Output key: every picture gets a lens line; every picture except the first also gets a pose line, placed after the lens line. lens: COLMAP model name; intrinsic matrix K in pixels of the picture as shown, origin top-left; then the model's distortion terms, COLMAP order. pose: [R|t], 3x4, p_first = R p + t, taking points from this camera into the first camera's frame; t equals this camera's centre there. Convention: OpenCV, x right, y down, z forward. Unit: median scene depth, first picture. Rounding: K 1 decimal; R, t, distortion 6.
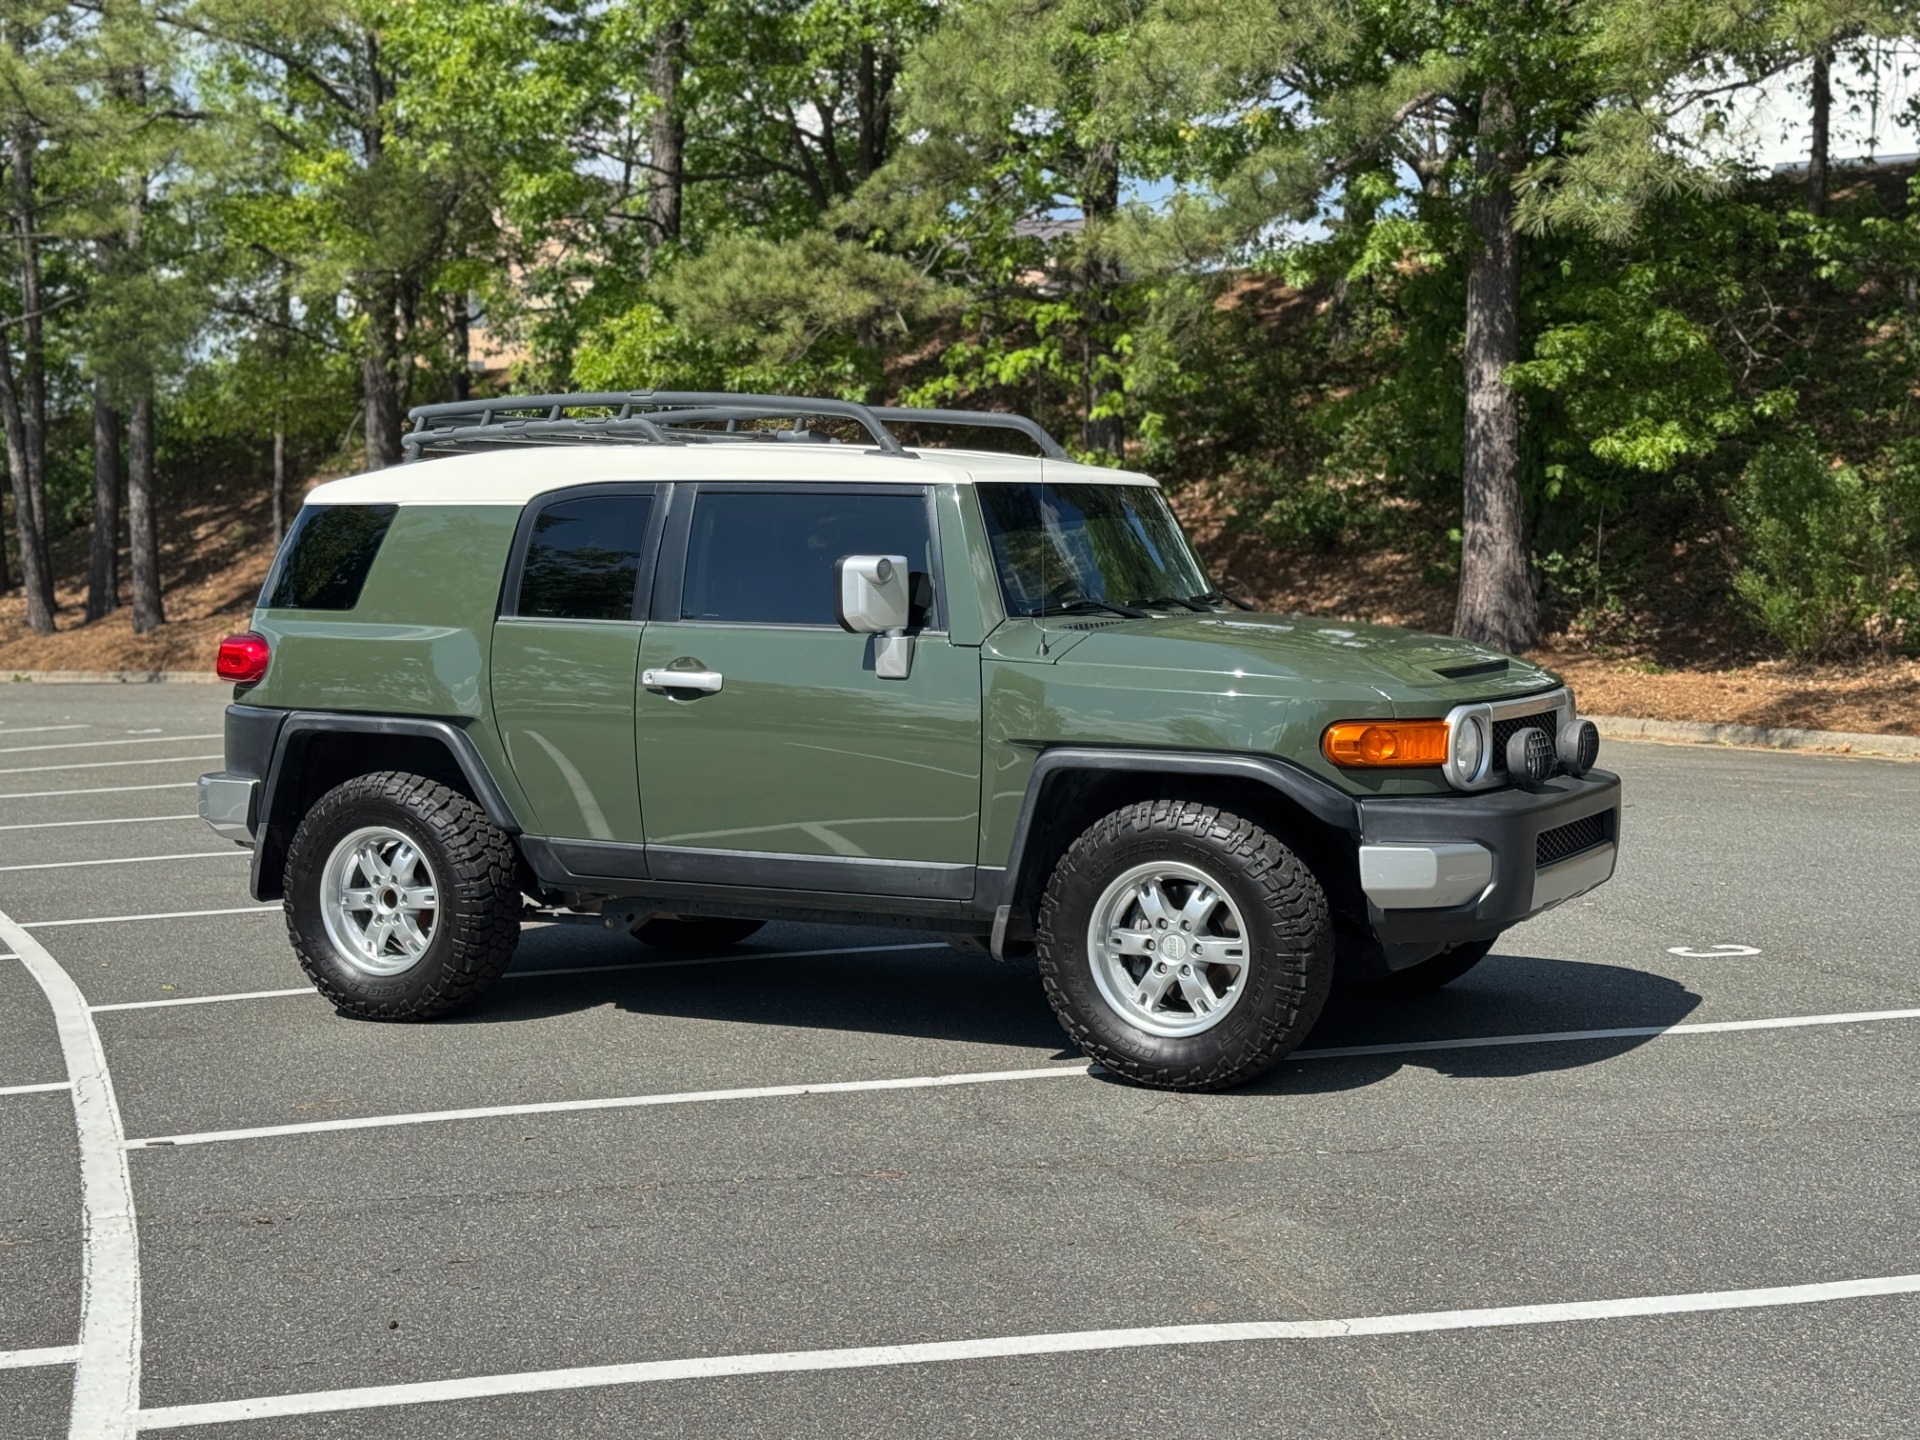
lens RADIAL K [[2760.3, 0, 985.7], [0, 2760.3, 740.1], [0, 0, 1]] dist [0.110477, 0.000000]
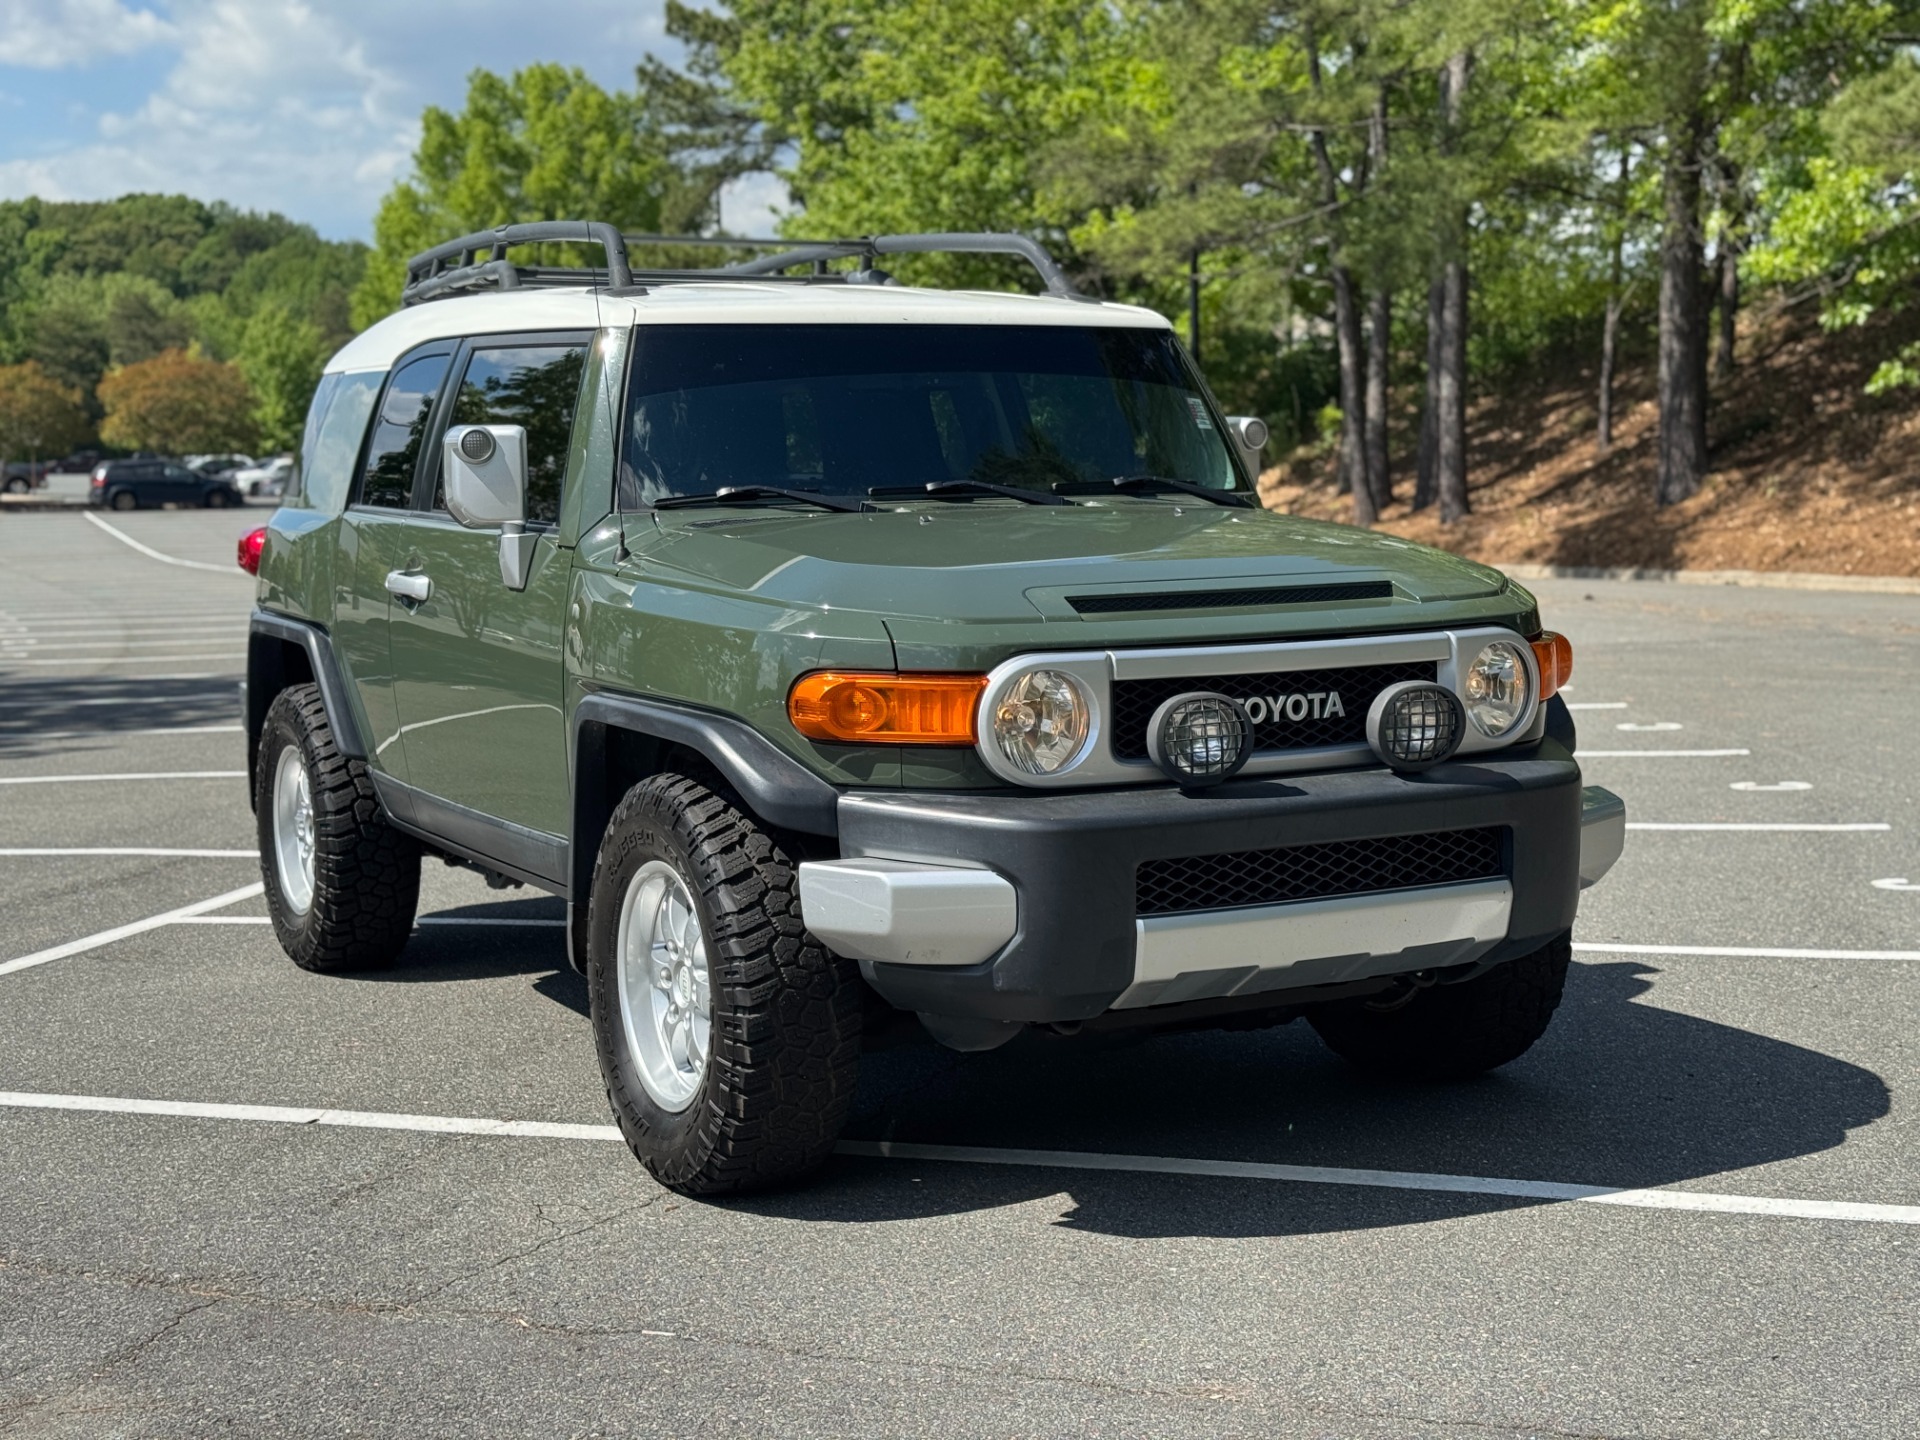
lens RADIAL K [[2760.3, 0, 1031.6], [0, 2760.3, 749.1], [0, 0, 1]] dist [0.110477, 0.000000]
pose [[0.831693, 0.053703, -0.552633, 0.478851], [-0.030067, 0.998207, 0.051754, -0.021401], [0.554421, -0.026427, 0.831817, 0.424777]]
